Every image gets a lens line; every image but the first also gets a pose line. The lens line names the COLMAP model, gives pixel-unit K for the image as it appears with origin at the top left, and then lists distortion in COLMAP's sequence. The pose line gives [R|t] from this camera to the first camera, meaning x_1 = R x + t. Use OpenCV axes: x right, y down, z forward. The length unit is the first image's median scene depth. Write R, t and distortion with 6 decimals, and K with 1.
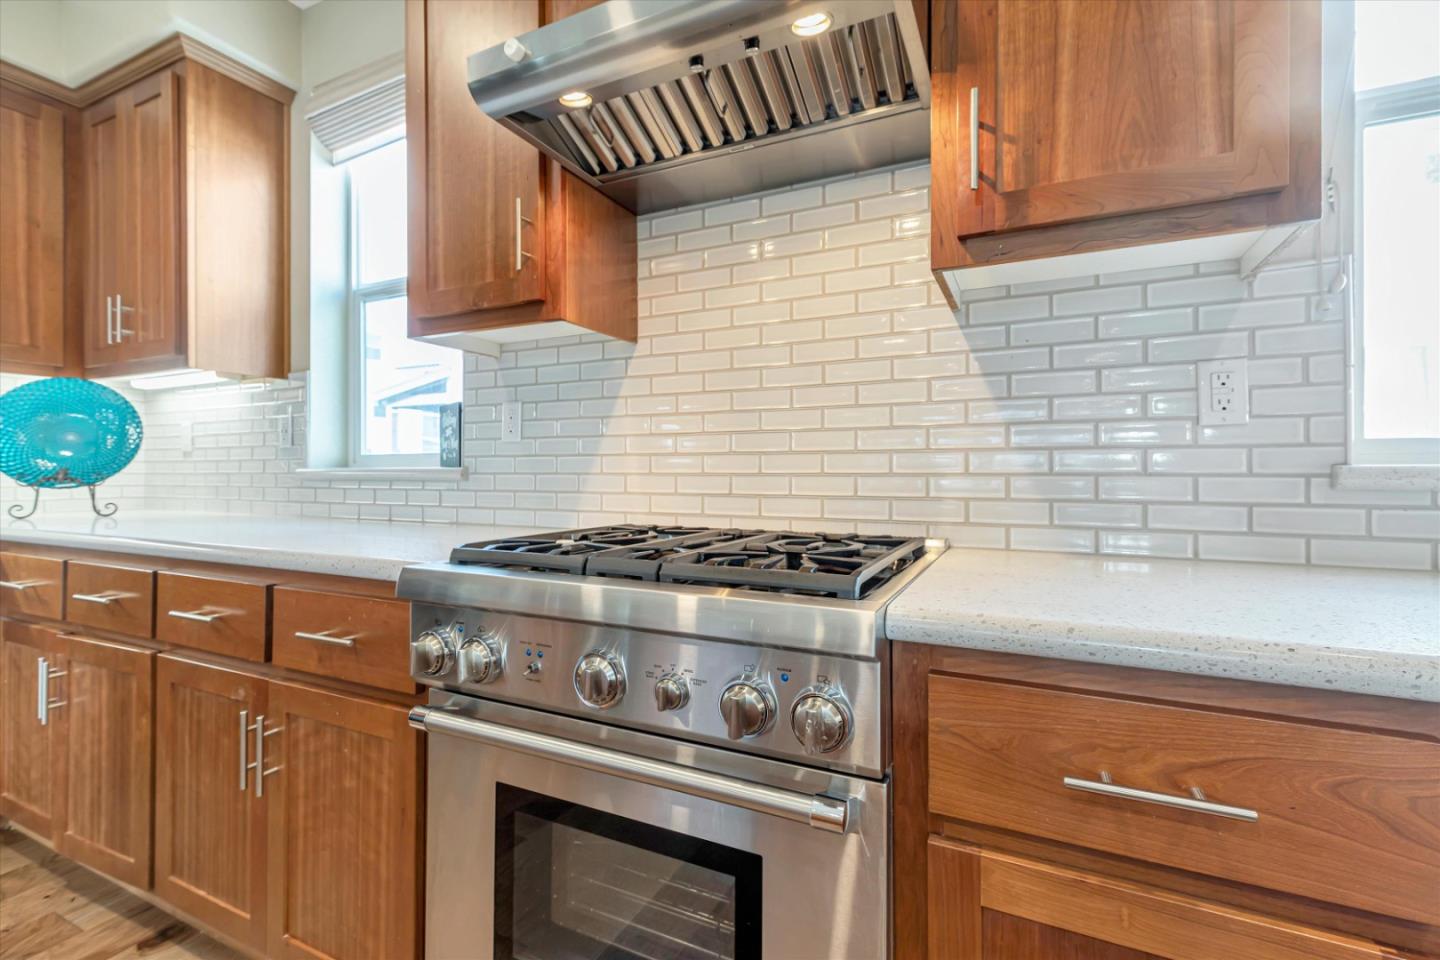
lens RADIAL K [[640.7, 0, 724.4], [0, 640.7, 468.1], [0, 0, 1]] dist [0.003520, 0.001070]
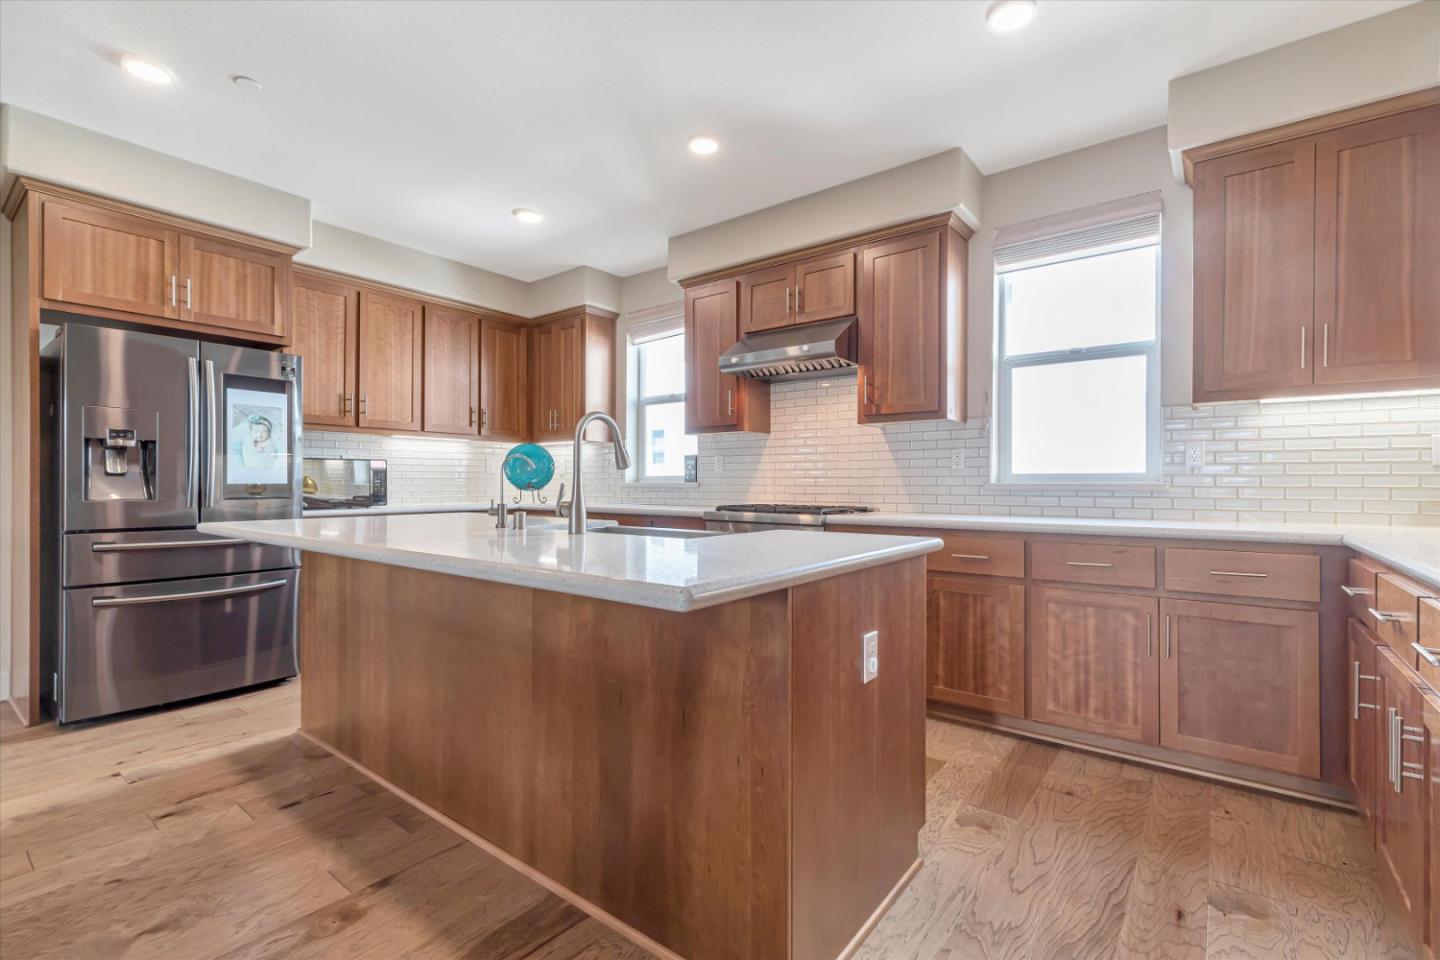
lens RADIAL K [[641.2, 0, 722.7], [0, 641.2, 480.8], [0, 0, 1]] dist [0.001015, 0.000497]
pose [[0.977266, 0.003091, -0.211993, 0.195749], [-0.003542, 0.999992, -0.001745, -0.002761], [0.211986, 0.002457, 0.977270, -1.358872]]
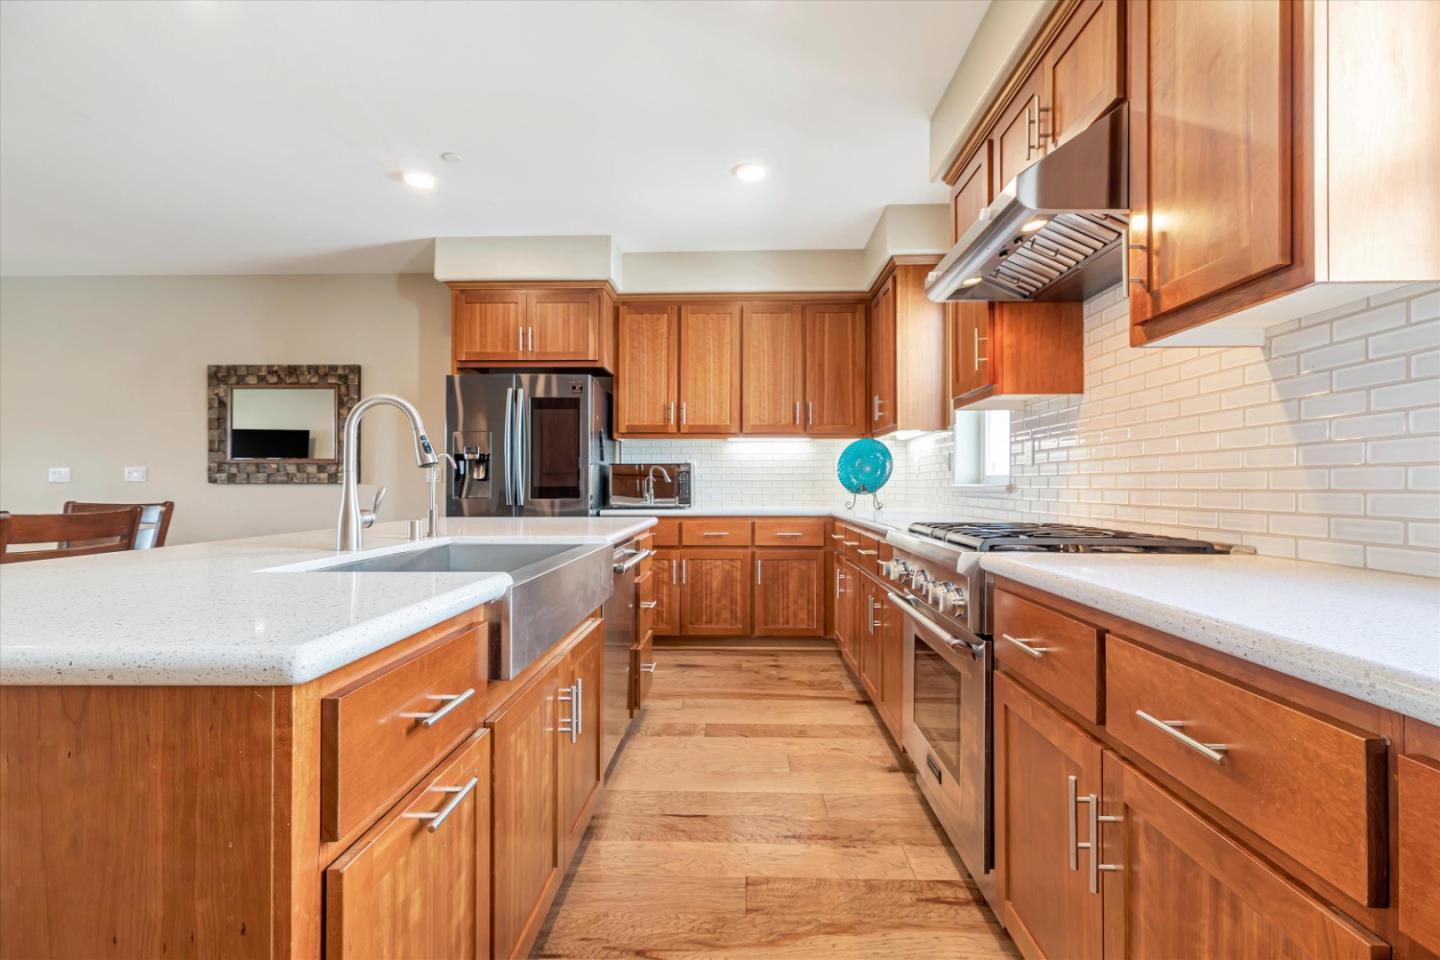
lens RADIAL K [[635.6, 0, 722.4], [0, 635.6, 480.6], [0, 0, 1]] dist [0.002667, -0.000065]
pose [[0.403878, -0.004699, -0.914801, 0.713221], [0.001552, 0.999989, -0.004451, -0.003011], [0.914811, 0.000377, 0.403881, -0.234355]]
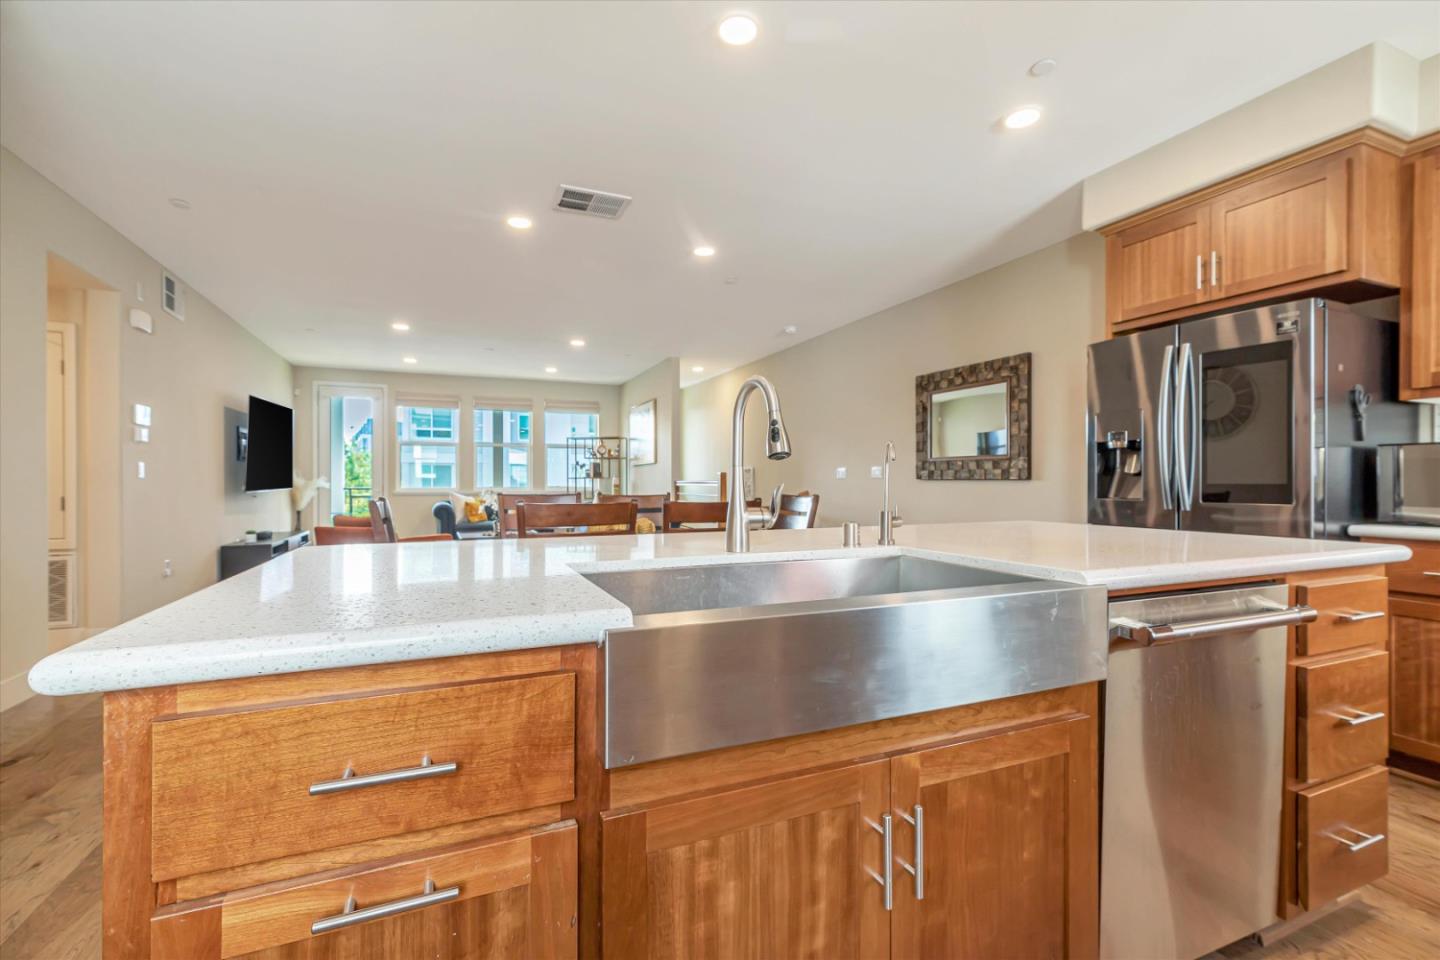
lens RADIAL K [[634.3, 0, 722.5], [0, 634.3, 482.3], [0, 0, 1]] dist [0.002127, 0.000201]
pose [[-0.653162, 0.002465, -0.757214, 0.331725], [0.001168, 0.999997, 0.002248, -0.001236], [0.757217, 0.000584, -0.653163, 0.153826]]
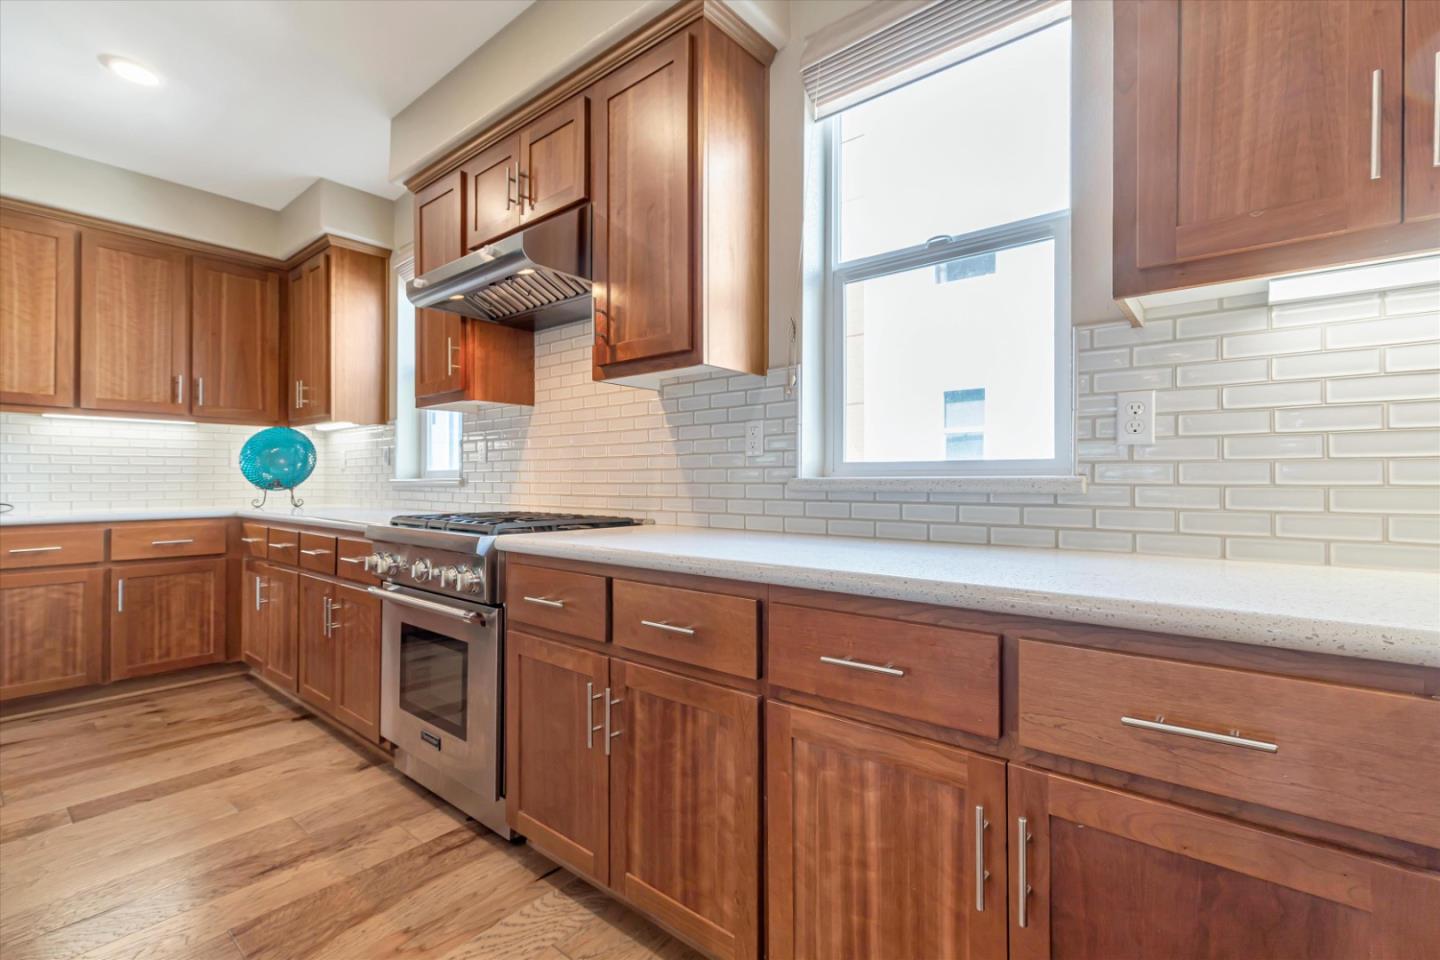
lens RADIAL K [[635.4, 0, 725.1], [0, 635.4, 477.5], [0, 0, 1]] dist [0.002985, -0.000390]
pose [[0.971272, 0.000482, -0.237970, 0.678629], [-0.000699, 0.999999, -0.000828, -0.003290], [0.237970, 0.000971, 0.971272, -0.468816]]
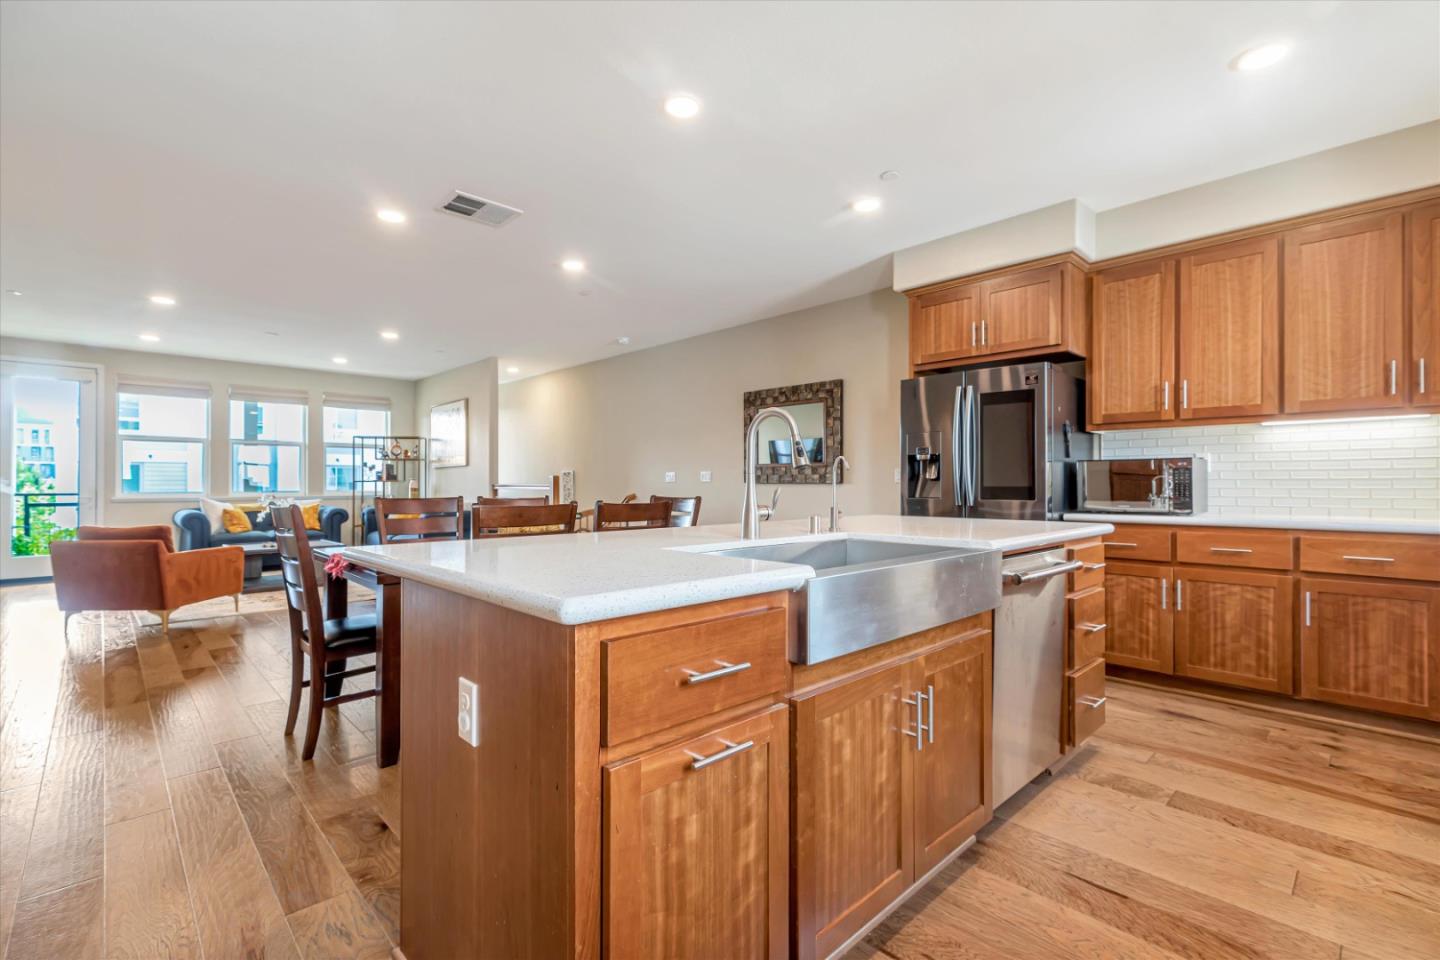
lens RADIAL K [[641.2, 0, 722.7], [0, 641.2, 480.8], [0, 0, 1]] dist [0.001015, 0.000497]
pose [[-0.347318, -0.004259, -0.937738, 0.726003], [0.000773, 0.999988, -0.004829, -0.002597], [0.937747, -0.002402, -0.347310, -0.024784]]
